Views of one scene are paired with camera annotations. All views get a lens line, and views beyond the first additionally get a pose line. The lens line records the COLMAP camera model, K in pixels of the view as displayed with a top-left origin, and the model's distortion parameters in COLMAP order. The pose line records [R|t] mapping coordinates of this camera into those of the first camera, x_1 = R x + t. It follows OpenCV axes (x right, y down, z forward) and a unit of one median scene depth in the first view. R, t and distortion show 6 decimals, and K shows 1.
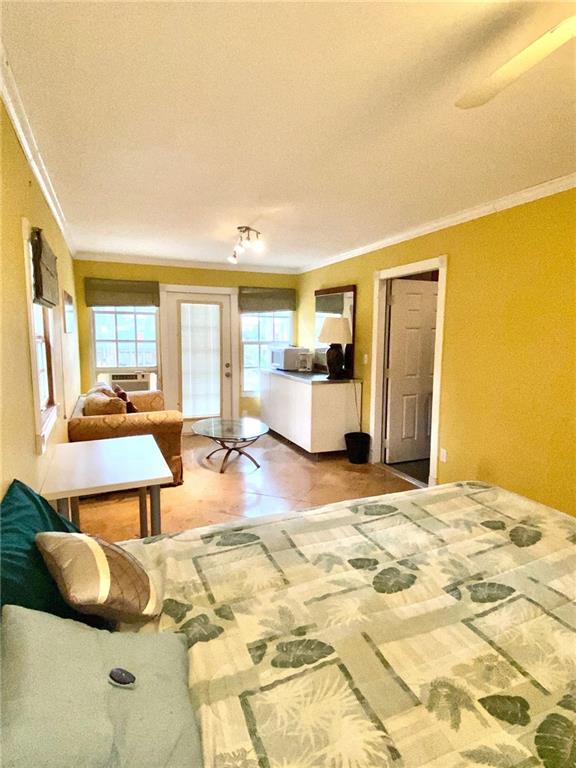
lens RADIAL K [[424.1, 0, 297.6], [0, 424.1, 389.9], [0, 0, 1]] dist [-0.000437, -0.001910]
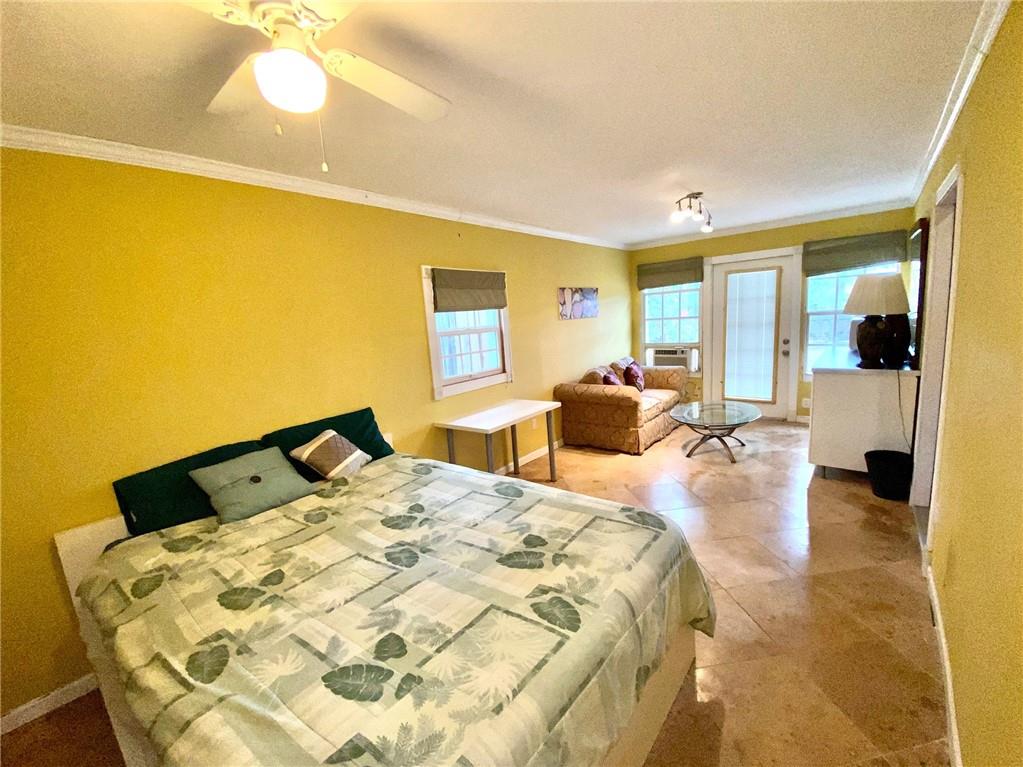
lens RADIAL K [[409.3, 0, 511.5], [0, 409.3, 383.5], [0, 0, 1]] dist [0.053019, -0.038973]
pose [[0.489517, 0.098848, -0.866373, 0.316736], [-0.046276, 0.995099, 0.087388, -0.024934], [0.870765, -0.002685, 0.491692, 0.142232]]
